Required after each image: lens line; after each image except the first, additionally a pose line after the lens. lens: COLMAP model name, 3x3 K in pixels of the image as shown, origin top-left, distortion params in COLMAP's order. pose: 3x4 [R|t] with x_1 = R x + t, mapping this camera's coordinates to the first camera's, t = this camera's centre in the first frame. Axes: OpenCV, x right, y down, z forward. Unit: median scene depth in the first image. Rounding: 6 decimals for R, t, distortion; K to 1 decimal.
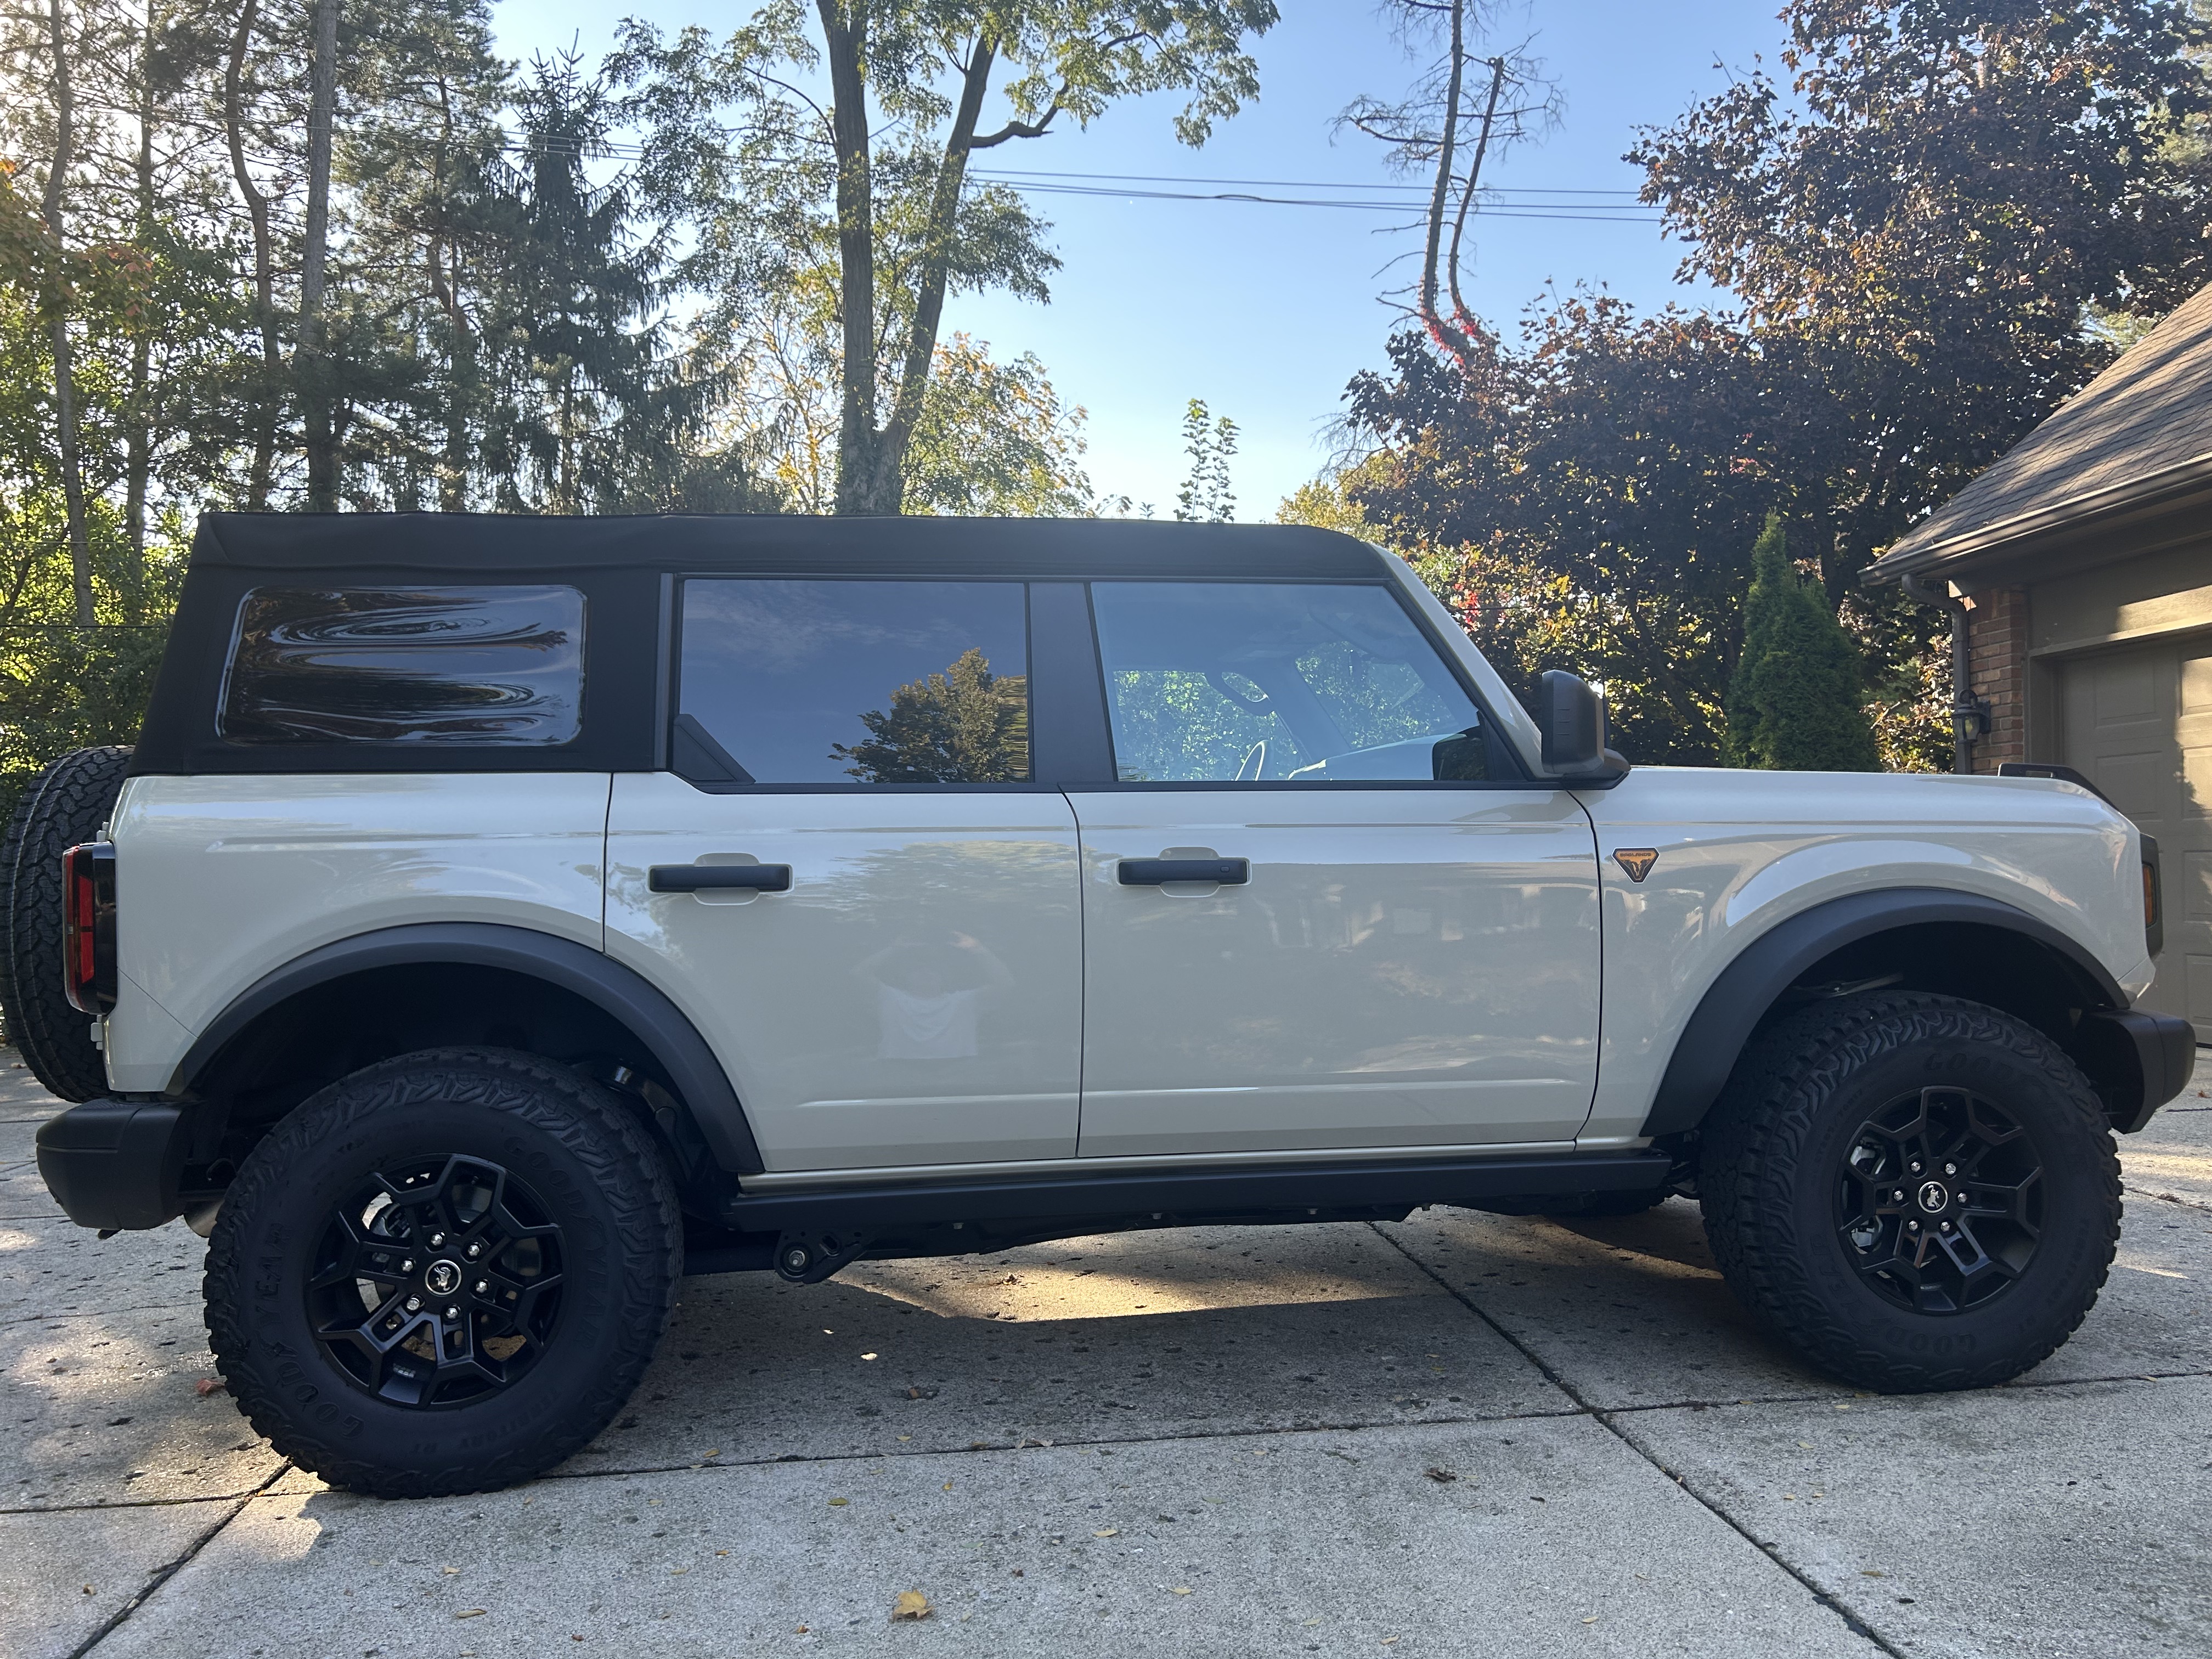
lens RADIAL K [[1689.4, 0, 1094.4], [0, 1689.4, 817.4], [0, 0, 1]] dist [0.029984, -0.031811]
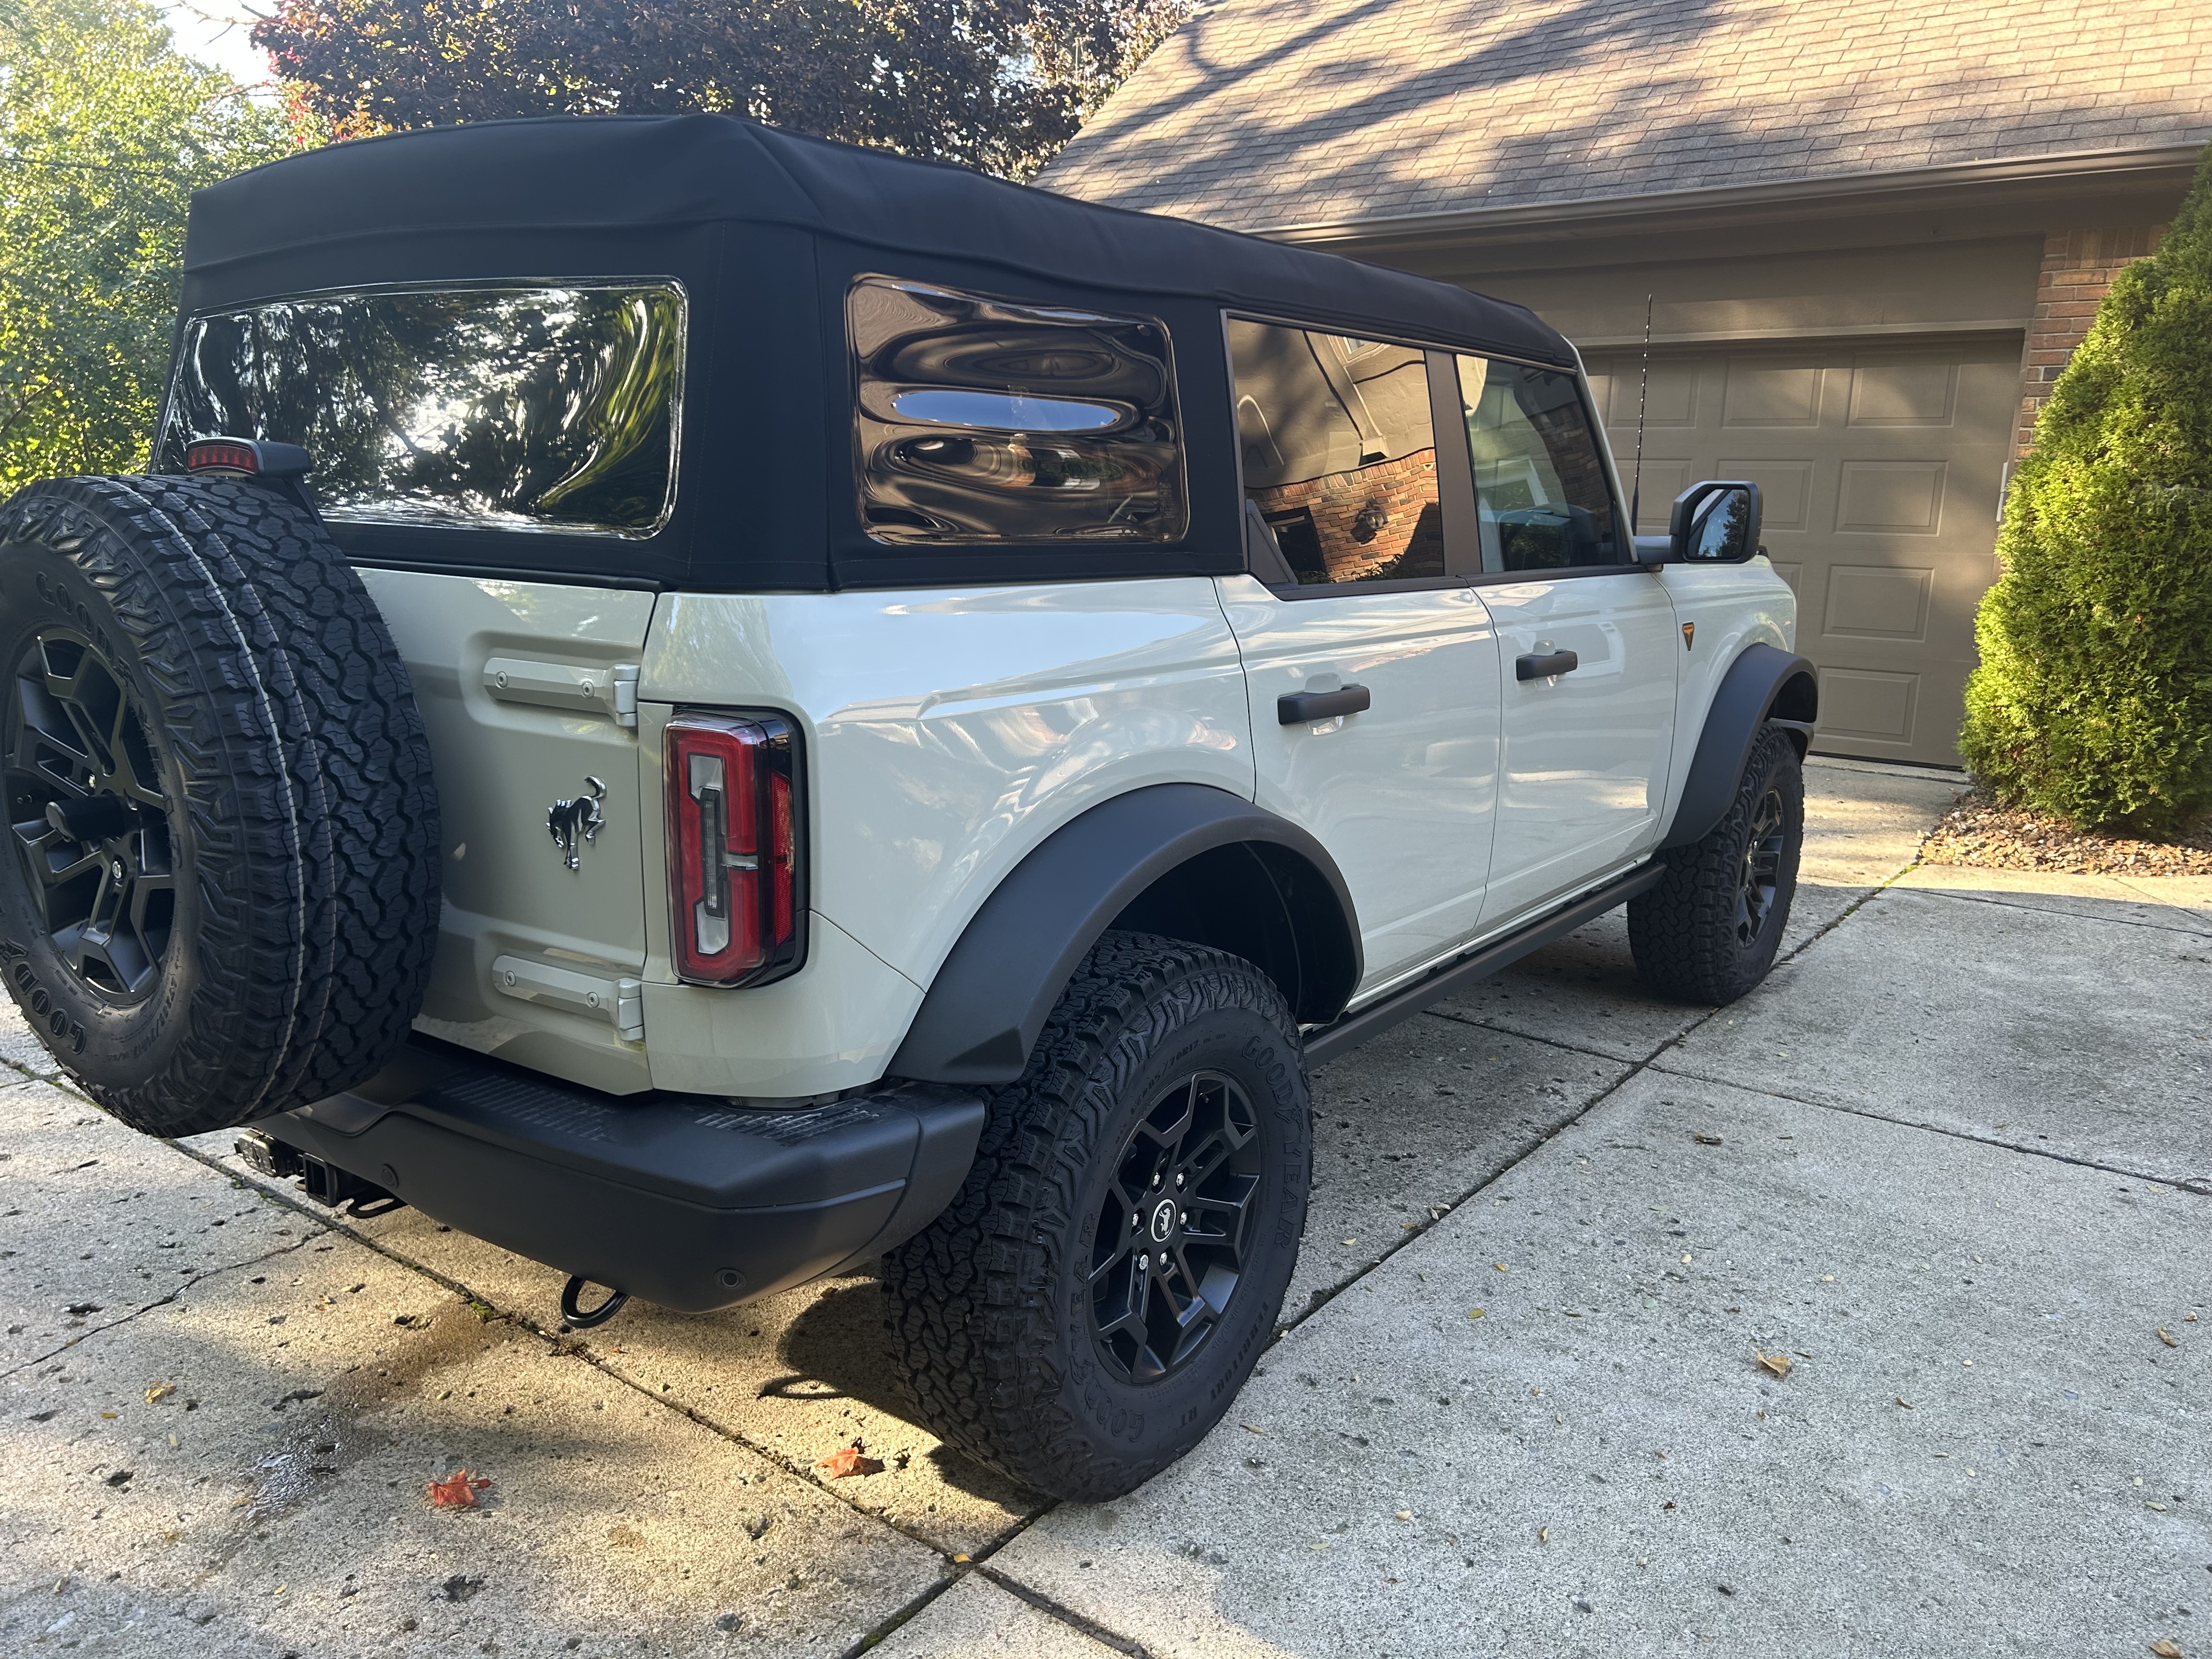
lens RADIAL K [[1689.4, 0, 1116.4], [0, 1689.4, 818.3], [0, 0, 1]] dist [0.029984, -0.031811]
pose [[0.678597, -0.115067, 0.725442, -0.918775], [-0.050562, 0.977992, 0.202423, -0.075498], [-0.732768, -0.174043, 0.657845, 0.496059]]
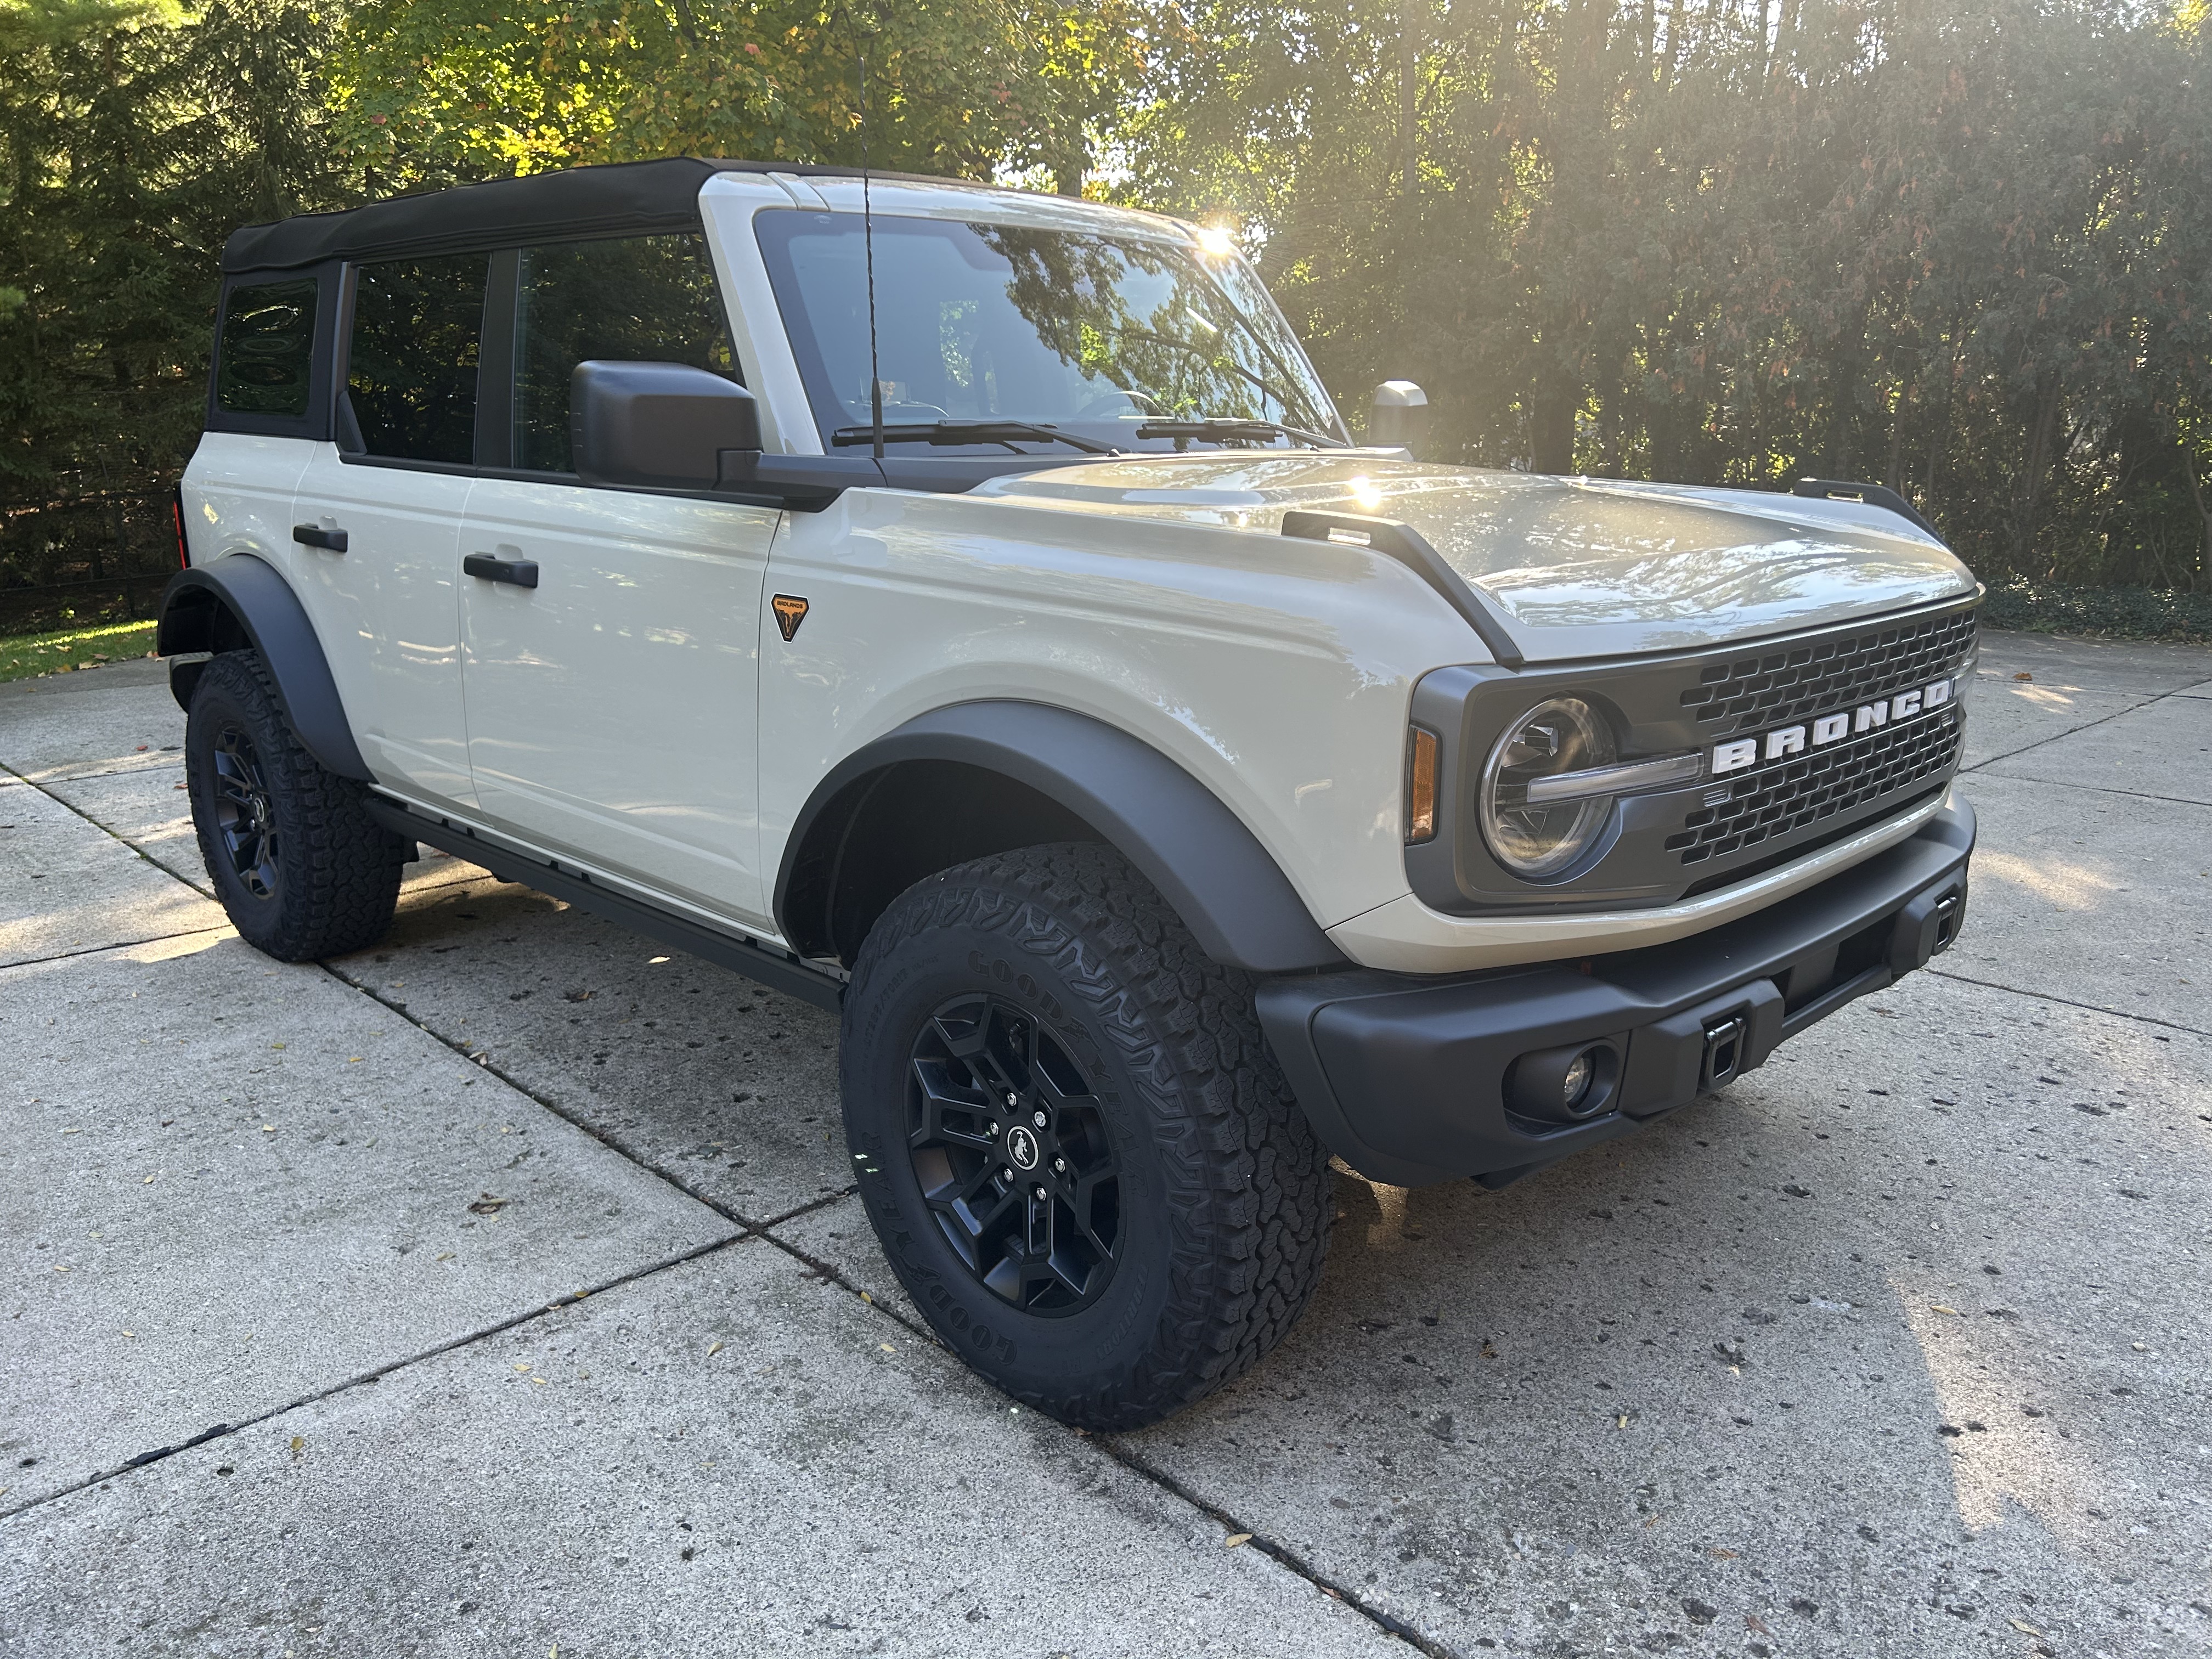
lens RADIAL K [[1689.4, 0, 1105.3], [0, 1689.4, 815.0], [0, 0, 1]] dist [0.029984, -0.031811]
pose [[0.621242, 0.208461, -0.755383, 1.062681], [-0.000588, 0.964091, 0.265573, -0.094036], [0.783619, -0.164541, 0.599056, 0.674553]]
